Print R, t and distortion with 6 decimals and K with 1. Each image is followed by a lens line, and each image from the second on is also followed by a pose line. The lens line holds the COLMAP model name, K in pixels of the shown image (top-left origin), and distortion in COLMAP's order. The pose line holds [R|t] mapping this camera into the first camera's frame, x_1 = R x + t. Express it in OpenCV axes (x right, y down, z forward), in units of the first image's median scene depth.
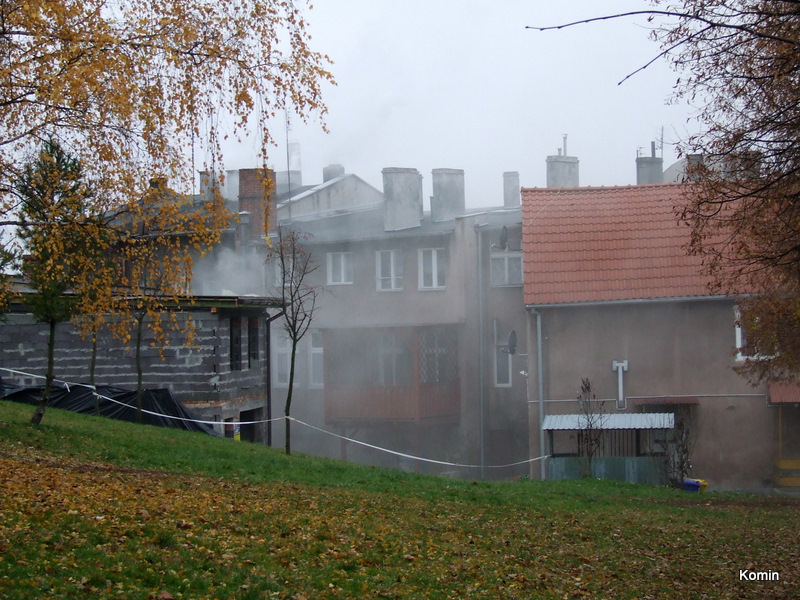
lens RADIAL K [[2078.2, 0, 400.0], [0, 2078.2, 300.0], [0, 0, 1]] dist [0.102182, 0.373937]
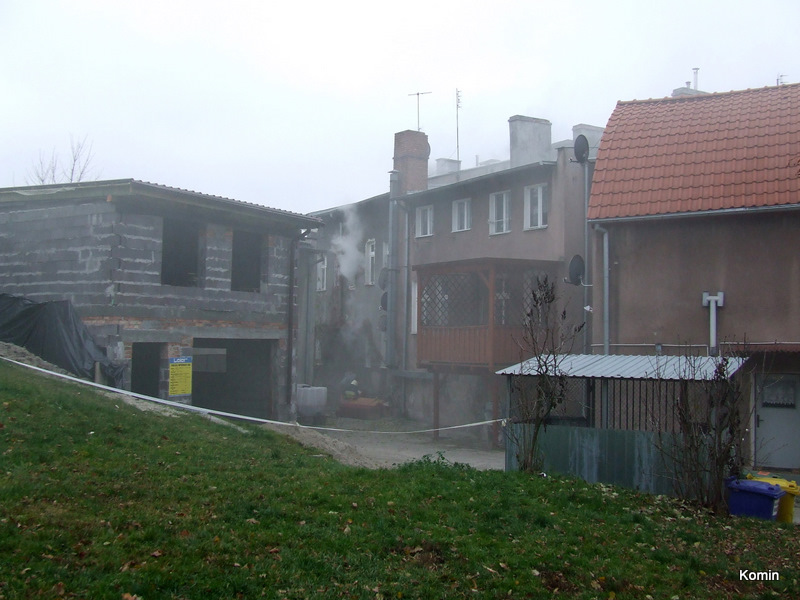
lens RADIAL K [[891.6, 0, 400.0], [0, 891.6, 300.0], [0, 0, 1]] dist [-0.067825, 0.003117]
pose [[0.925024, 0.016688, -0.379541, 0.122530], [-0.029074, 0.999215, -0.026925, 0.043542], [0.378793, 0.035941, 0.924783, 0.669206]]
